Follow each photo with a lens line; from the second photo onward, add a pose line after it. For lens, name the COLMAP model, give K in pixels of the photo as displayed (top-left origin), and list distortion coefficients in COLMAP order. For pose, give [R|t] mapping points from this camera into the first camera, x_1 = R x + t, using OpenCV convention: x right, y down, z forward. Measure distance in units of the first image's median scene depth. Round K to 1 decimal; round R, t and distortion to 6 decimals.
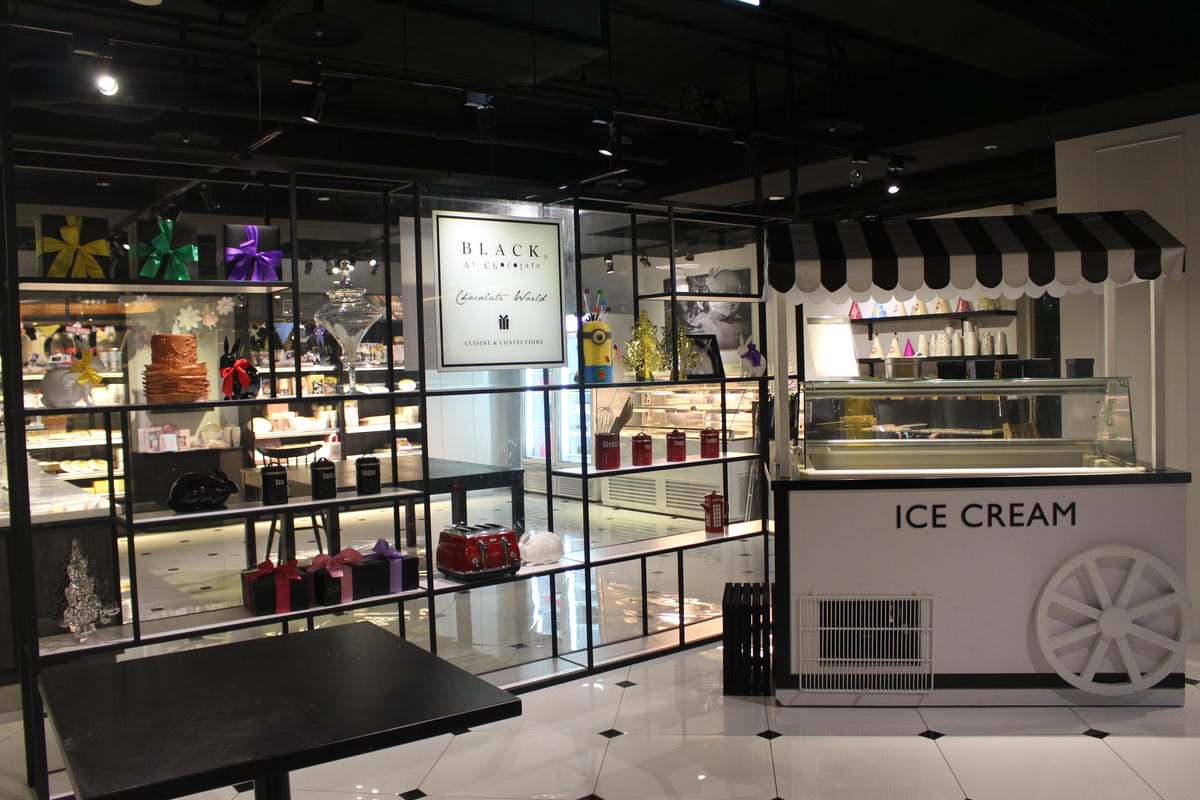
lens RADIAL K [[982.7, 0, 600.0], [0, 982.7, 400.0], [0, 0, 1]] dist [-0.161858, 0.135258]
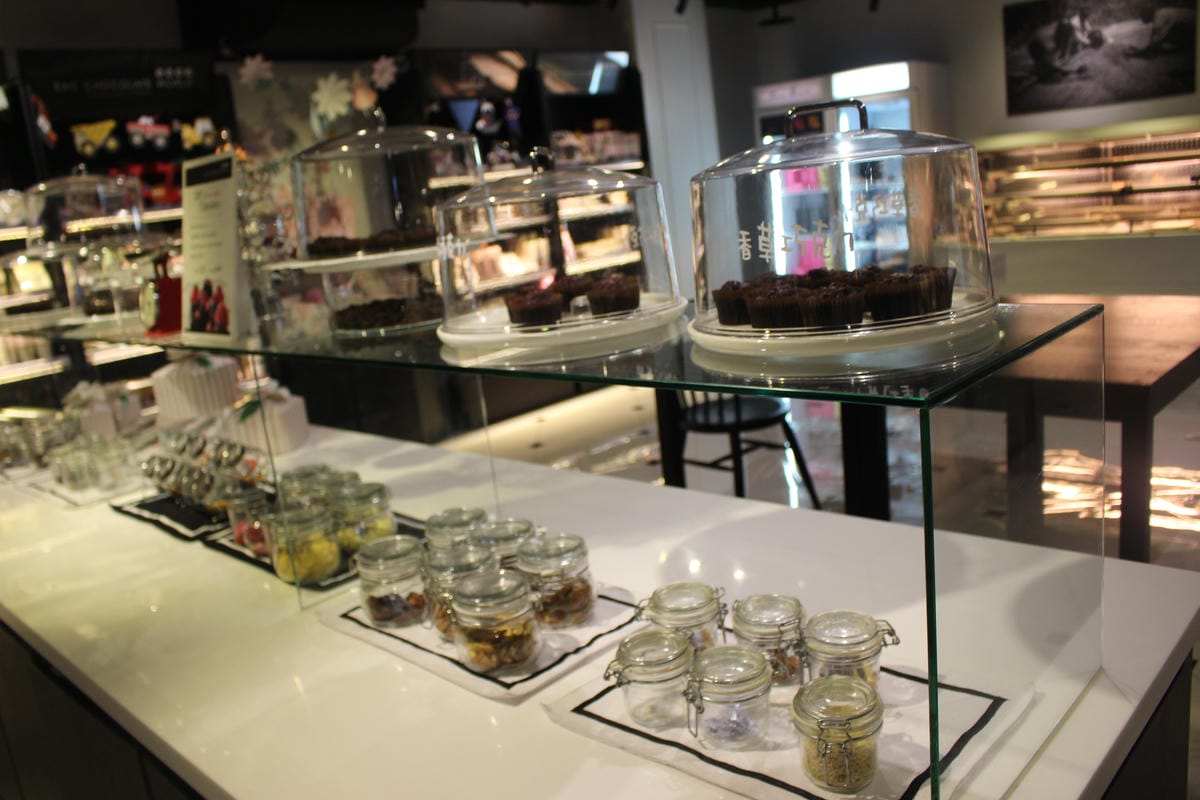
lens RADIAL K [[982.7, 0, 600.0], [0, 982.7, 400.0], [0, 0, 1]] dist [-0.161858, 0.135258]
pose [[0.985882, -0.113560, 0.123048, -0.810569], [0.090659, 0.979859, 0.177925, 0.007651], [-0.140775, -0.164257, 0.976321, 0.887545]]
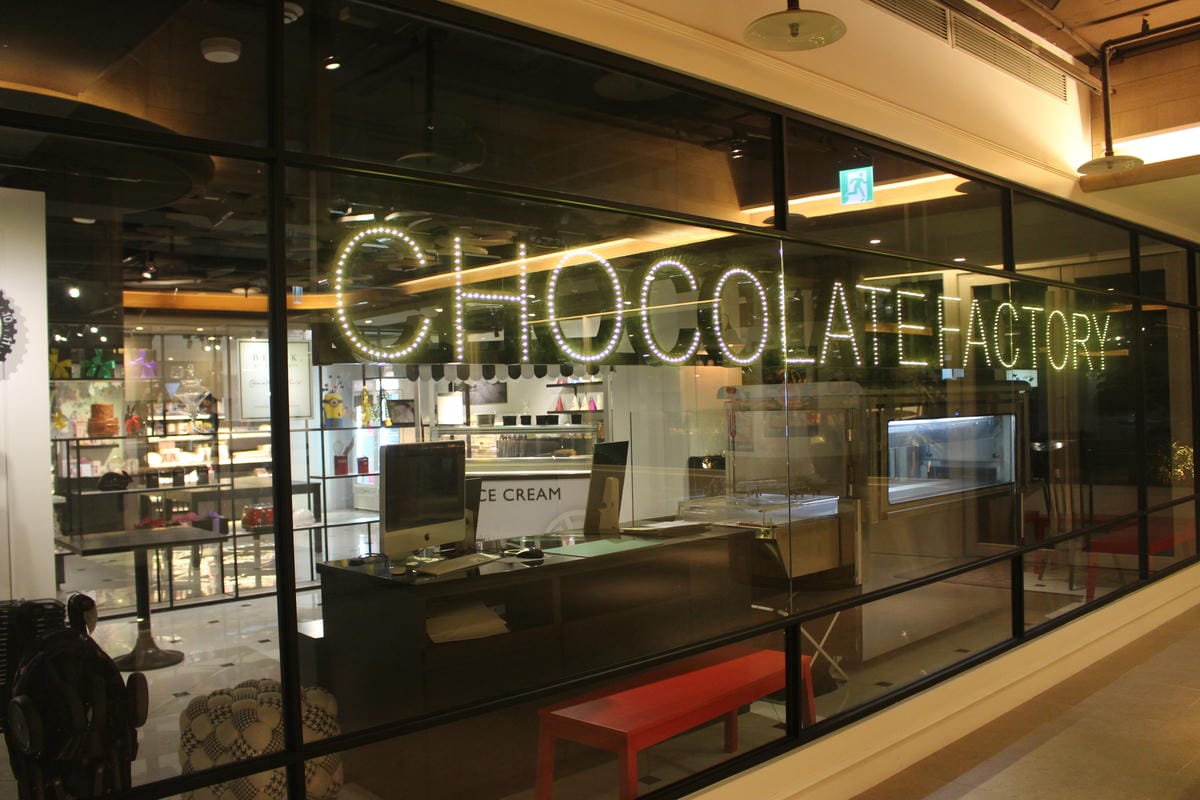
lens RADIAL K [[982.7, 0, 600.0], [0, 982.7, 400.0], [0, 0, 1]] dist [-0.161858, 0.135258]
pose [[0.996075, 0.000382, 0.088517, 0.374373], [0.003629, 0.998974, -0.045152, 0.016983], [-0.088443, 0.045296, 0.995051, -0.957233]]
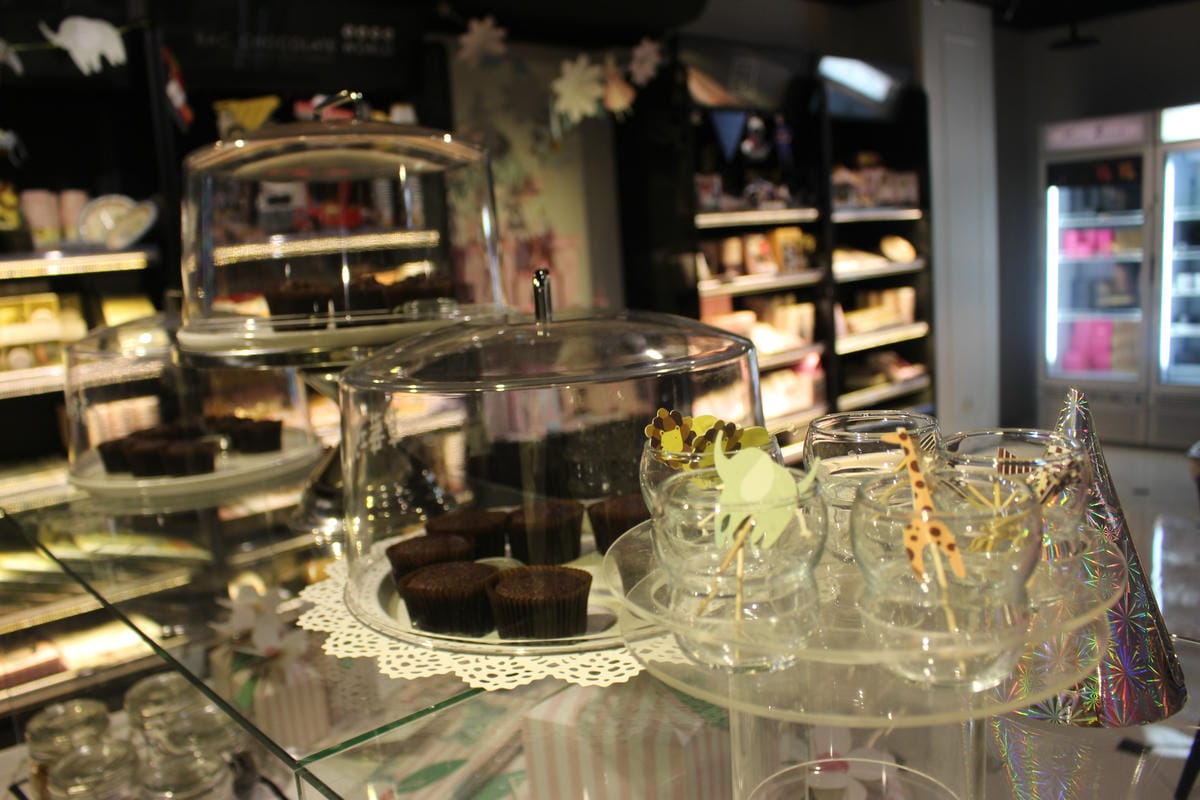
lens RADIAL K [[966.0, 0, 600.0], [0, 966.0, 400.0], [0, 0, 1]] dist [-0.143756, 0.081090]
pose [[0.996839, -0.054101, 0.058177, -1.002741], [0.046367, 0.990829, 0.126919, -0.018807], [-0.064509, -0.123820, 0.990206, 1.335626]]
